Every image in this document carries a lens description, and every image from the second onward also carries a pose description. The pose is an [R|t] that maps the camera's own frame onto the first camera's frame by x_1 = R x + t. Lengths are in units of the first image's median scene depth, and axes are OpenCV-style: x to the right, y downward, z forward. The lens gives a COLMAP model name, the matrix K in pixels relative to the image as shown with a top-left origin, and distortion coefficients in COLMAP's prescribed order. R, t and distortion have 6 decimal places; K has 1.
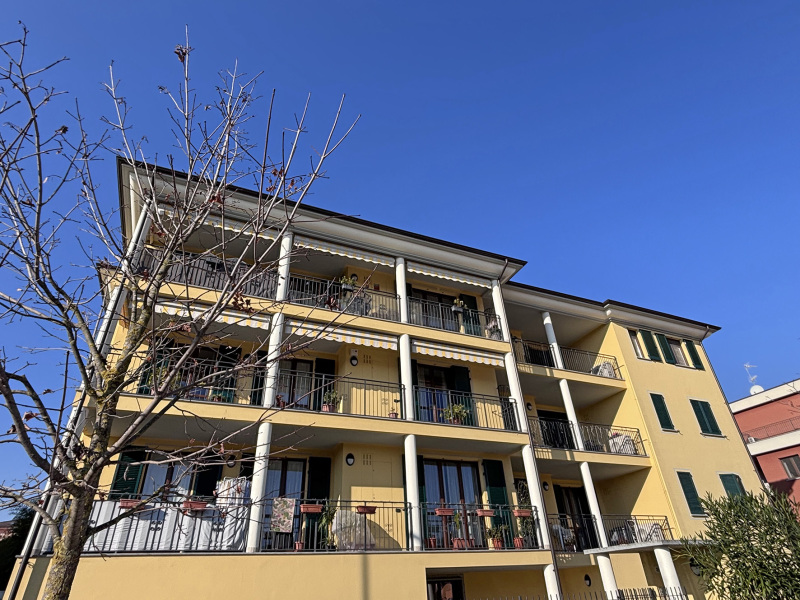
lens RADIAL K [[460.5, 0, 386.2], [0, 460.5, 304.8], [0, 0, 1]] dist [0.012396, -0.002705]
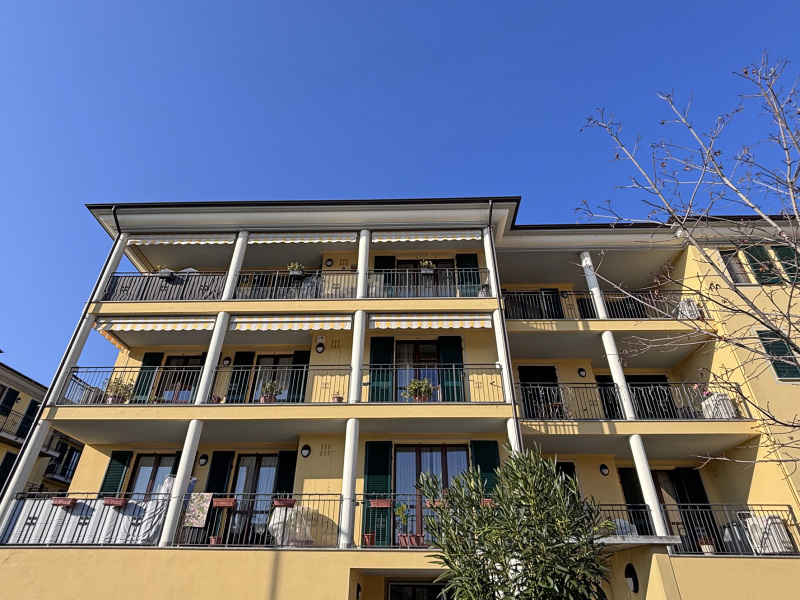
lens RADIAL K [[460.5, 0, 397.9], [0, 460.5, 297.7], [0, 0, 1]] dist [0.012396, -0.002705]
pose [[0.906315, -0.186899, -0.379028, 0.469623], [0.184594, 0.981884, -0.042776, 0.093882], [0.380156, -0.031197, 0.924396, 0.186995]]
